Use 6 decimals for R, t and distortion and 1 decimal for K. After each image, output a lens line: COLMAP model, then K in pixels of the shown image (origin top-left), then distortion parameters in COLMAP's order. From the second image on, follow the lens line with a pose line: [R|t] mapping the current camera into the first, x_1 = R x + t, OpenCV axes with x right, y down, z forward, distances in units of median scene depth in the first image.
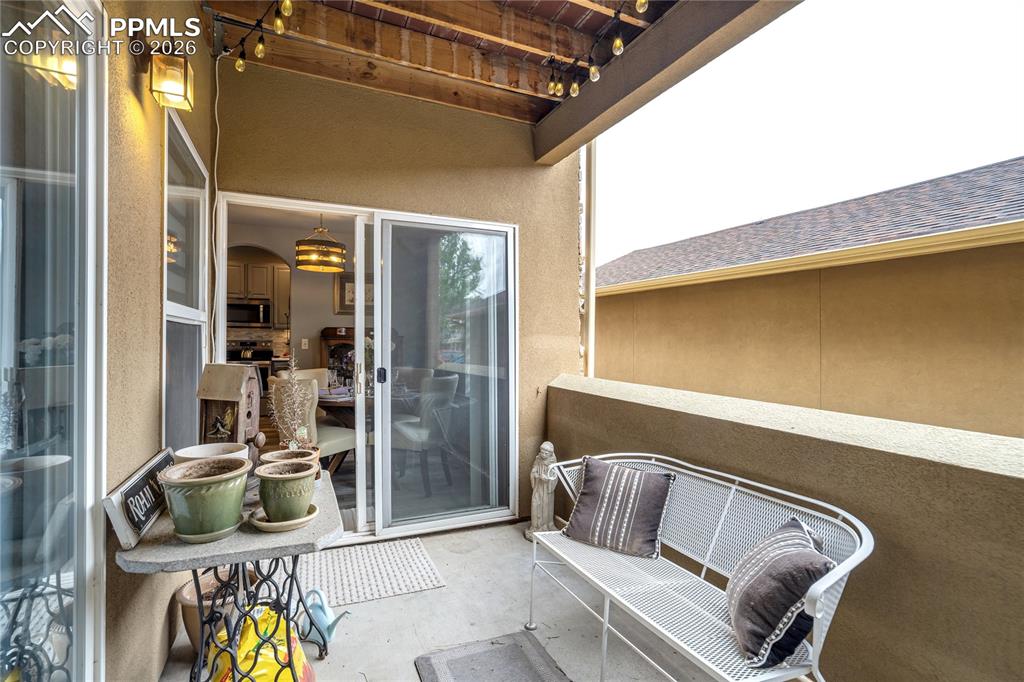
lens RADIAL K [[476.2, 0, 509.4], [0, 476.2, 343.4], [0, 0, 1]] dist [-0.052711, 0.016121]
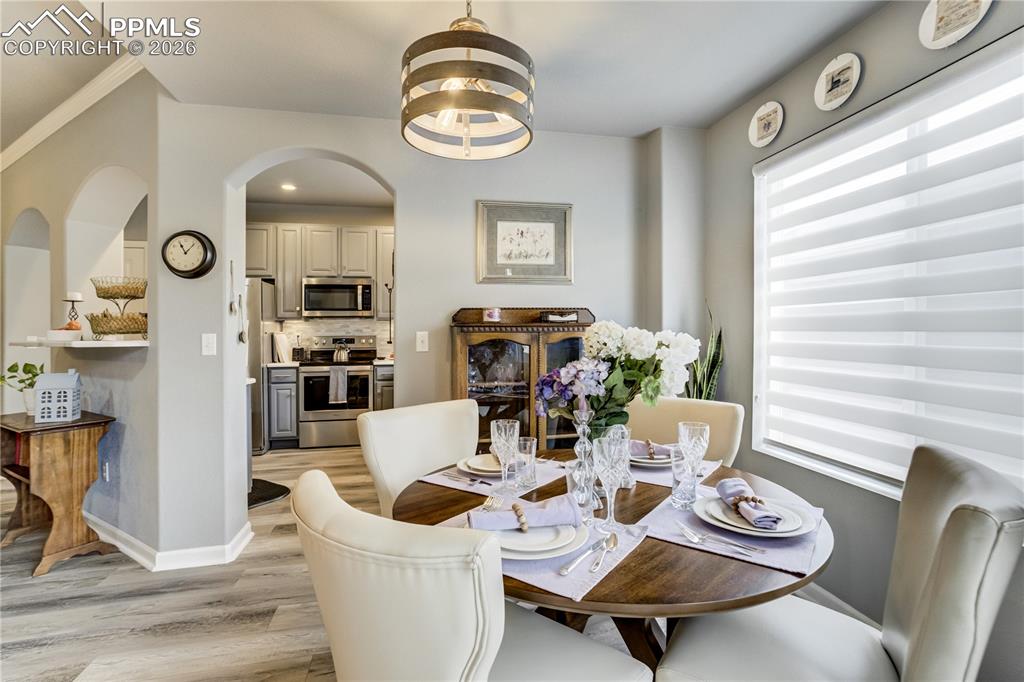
lens RADIAL K [[476.2, 0, 514.7], [0, 476.2, 330.9], [0, 0, 1]] dist [-0.052711, 0.016121]
pose [[0.979345, -0.014827, -0.201650, -0.162205], [0.012431, 0.999836, -0.013143, -0.001459], [0.201812, 0.010365, 0.979369, 0.359658]]
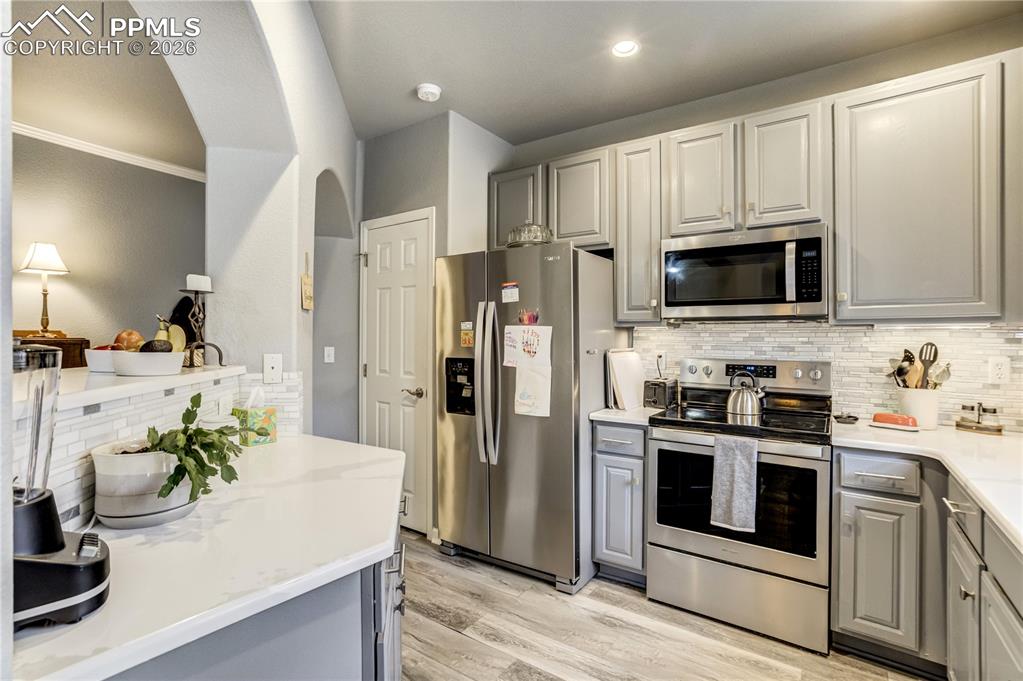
lens RADIAL K [[475.7, 0, 511.1], [0, 475.7, 328.8], [0, 0, 1]] dist [-0.052711, 0.016121]
pose [[0.515536, -0.019818, -0.856639, -0.372853], [-0.010502, 0.999511, -0.029444, -0.017128], [0.856804, 0.024176, 0.515076, 0.708968]]
